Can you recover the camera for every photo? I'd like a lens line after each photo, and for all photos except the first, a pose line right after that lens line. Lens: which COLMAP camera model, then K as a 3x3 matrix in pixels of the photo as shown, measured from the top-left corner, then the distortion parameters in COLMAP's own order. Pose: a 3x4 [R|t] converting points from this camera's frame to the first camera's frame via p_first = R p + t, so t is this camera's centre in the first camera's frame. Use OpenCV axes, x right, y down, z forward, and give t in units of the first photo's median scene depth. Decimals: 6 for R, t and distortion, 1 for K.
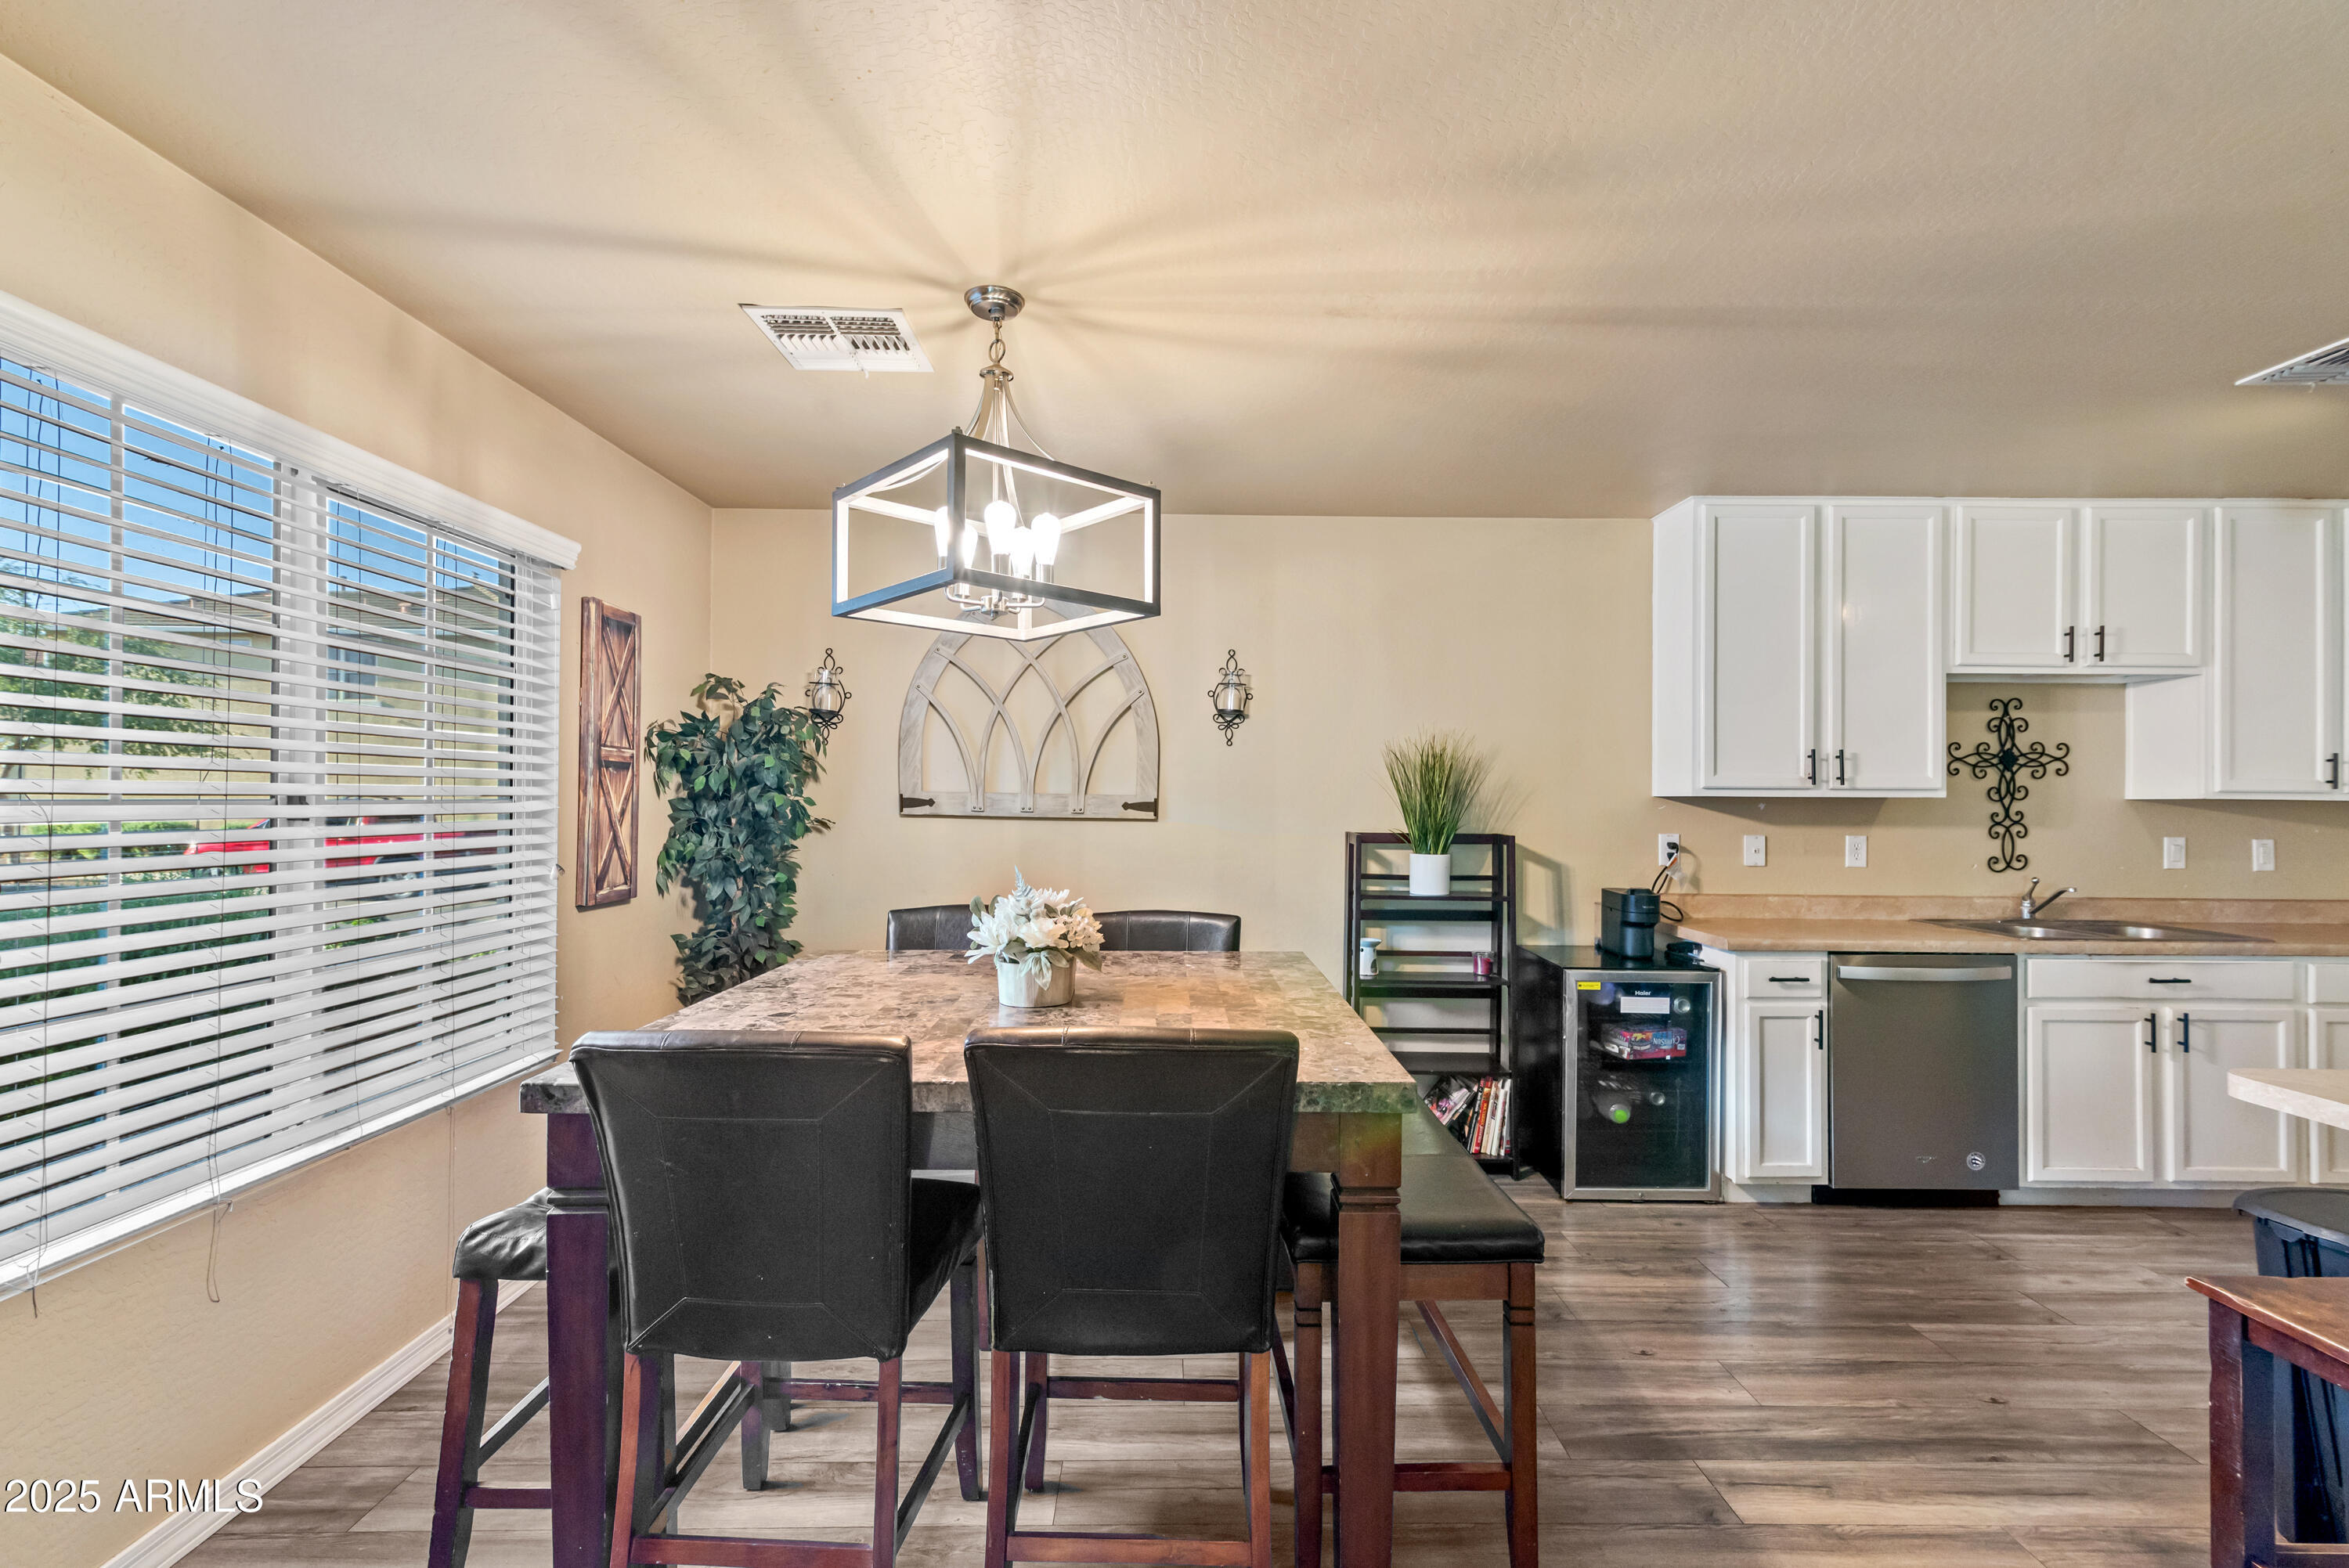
lens RADIAL K [[1060.8, 0, 1188.9], [0, 1060.8, 786.4], [0, 0, 1]] dist [0.007147, -0.002703]
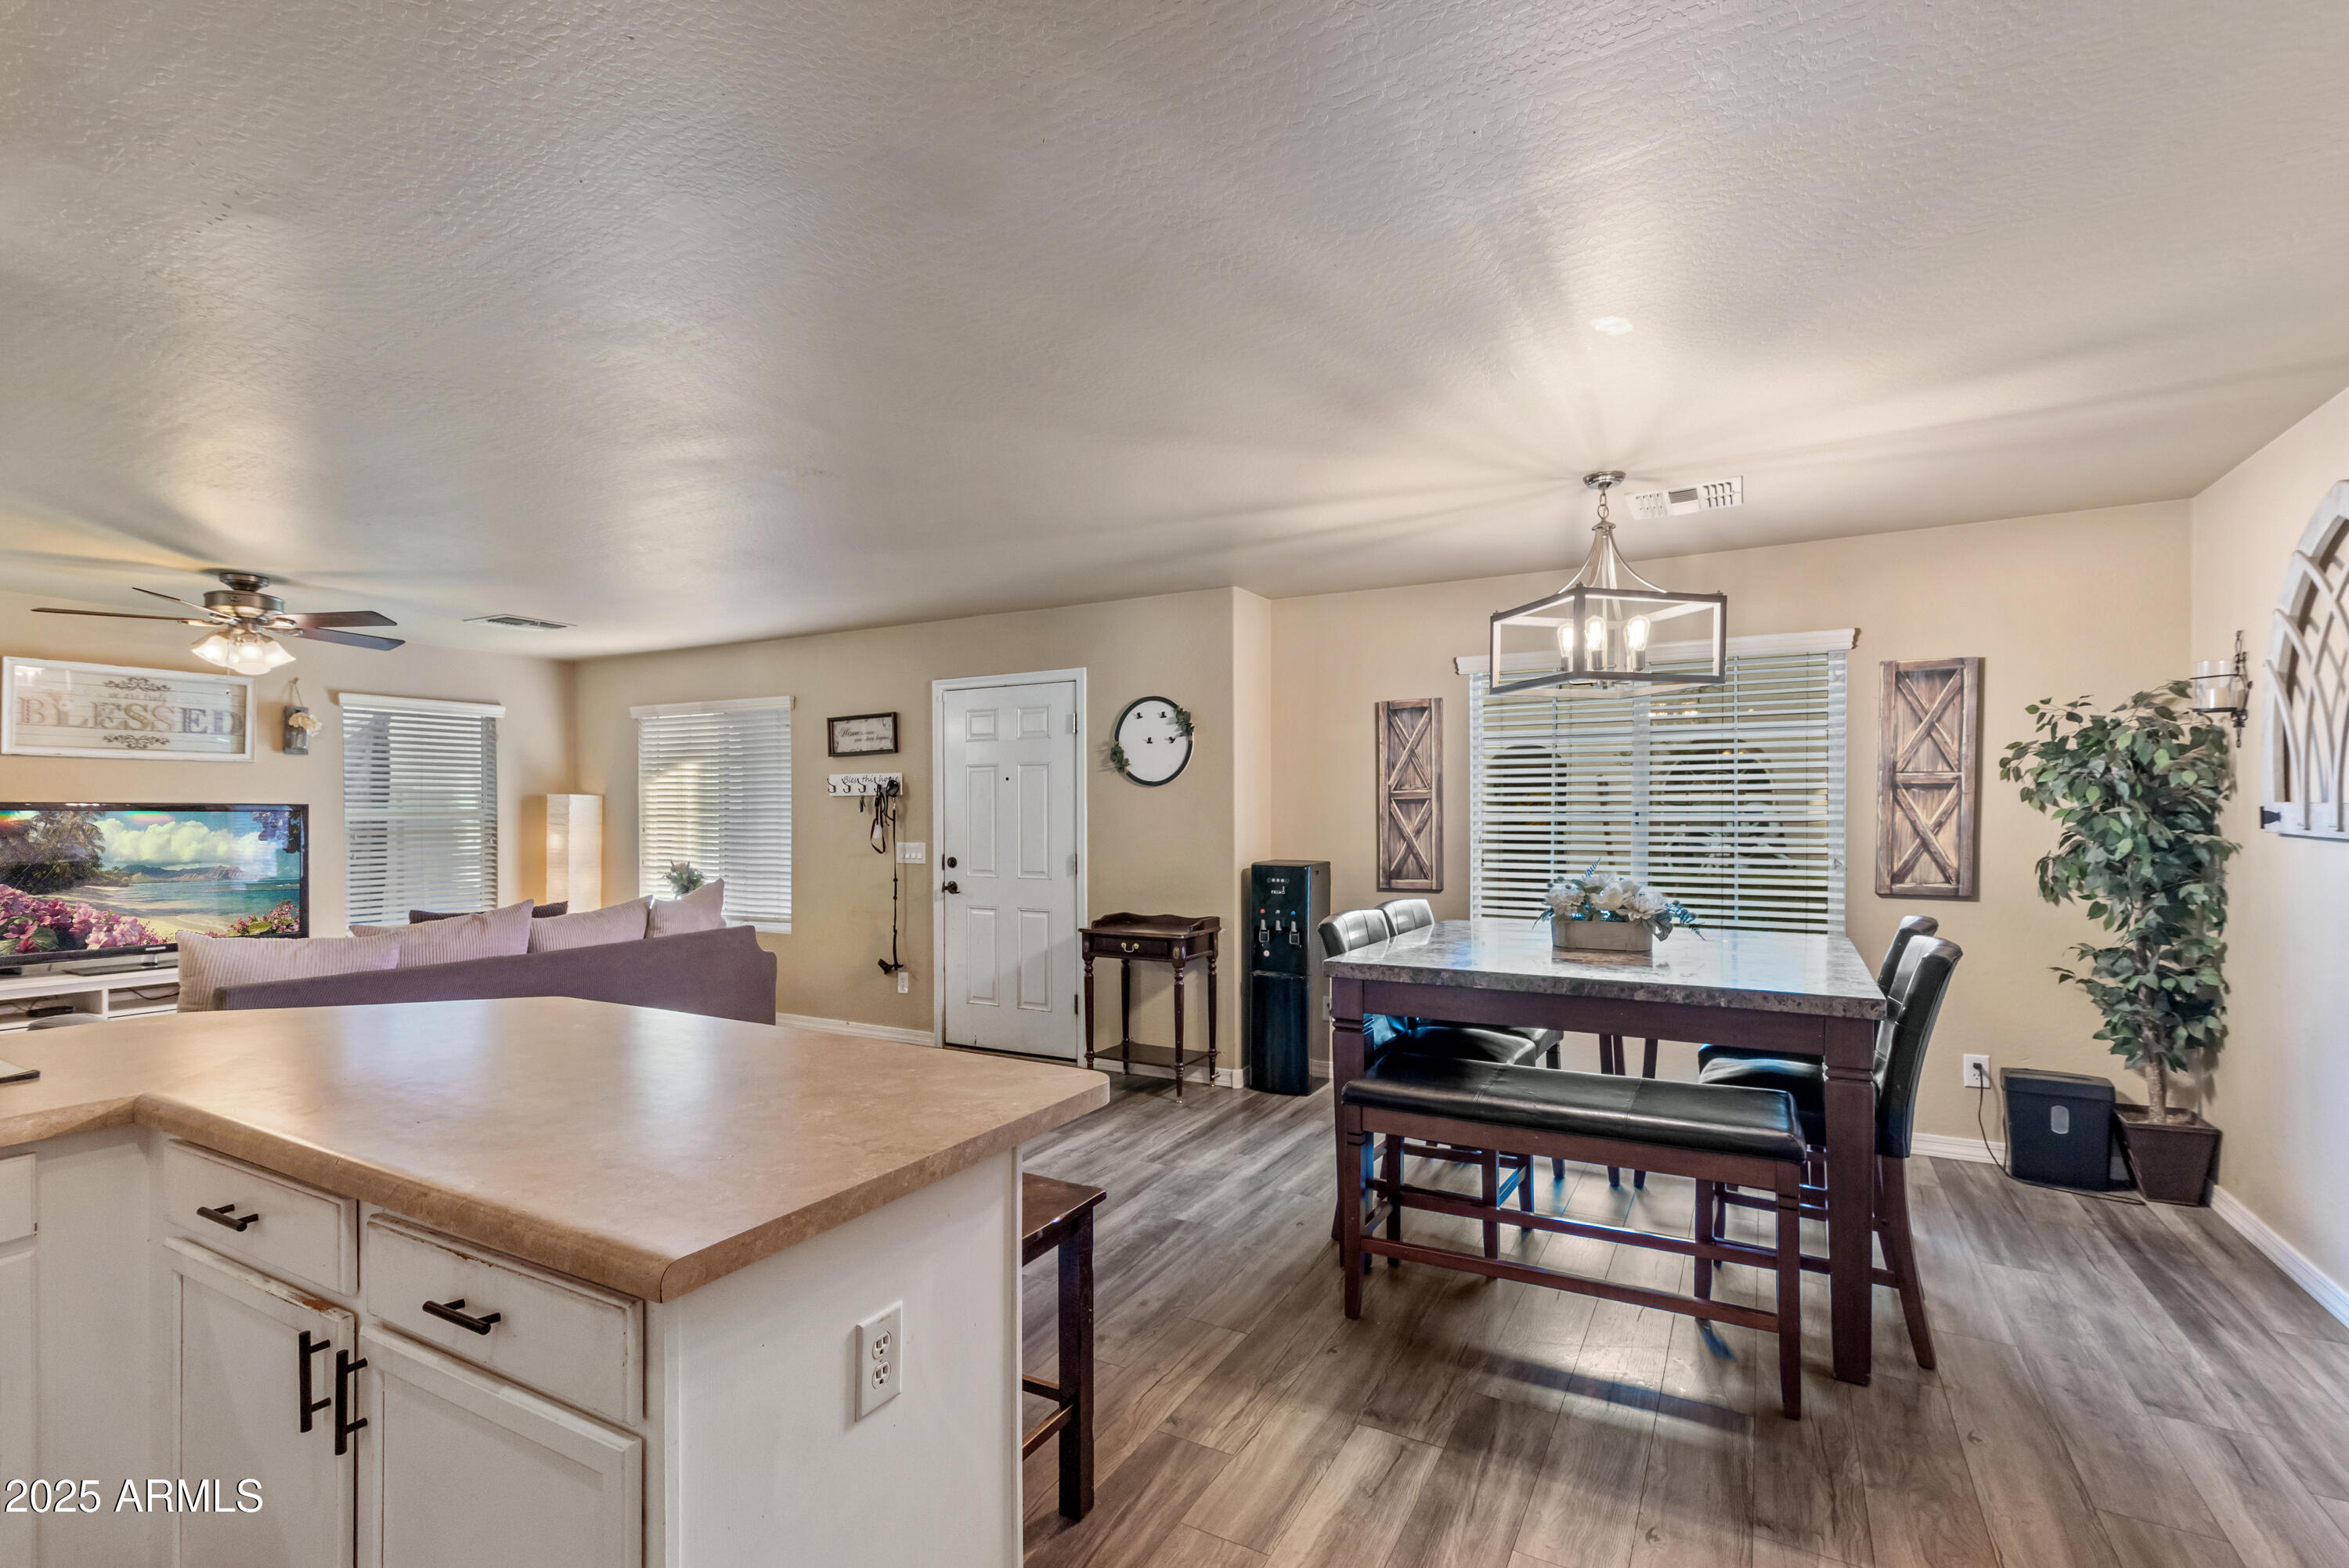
lens RADIAL K [[1060.8, 0, 1135.6], [0, 1060.8, 796.2], [0, 0, 1]] dist [0.007147, -0.002703]
pose [[-0.527237, -0.016196, -0.849564, 0.865852], [0.009884, 0.999634, -0.025191, 0.011896], [0.849661, -0.021679, -0.526884, 0.742270]]
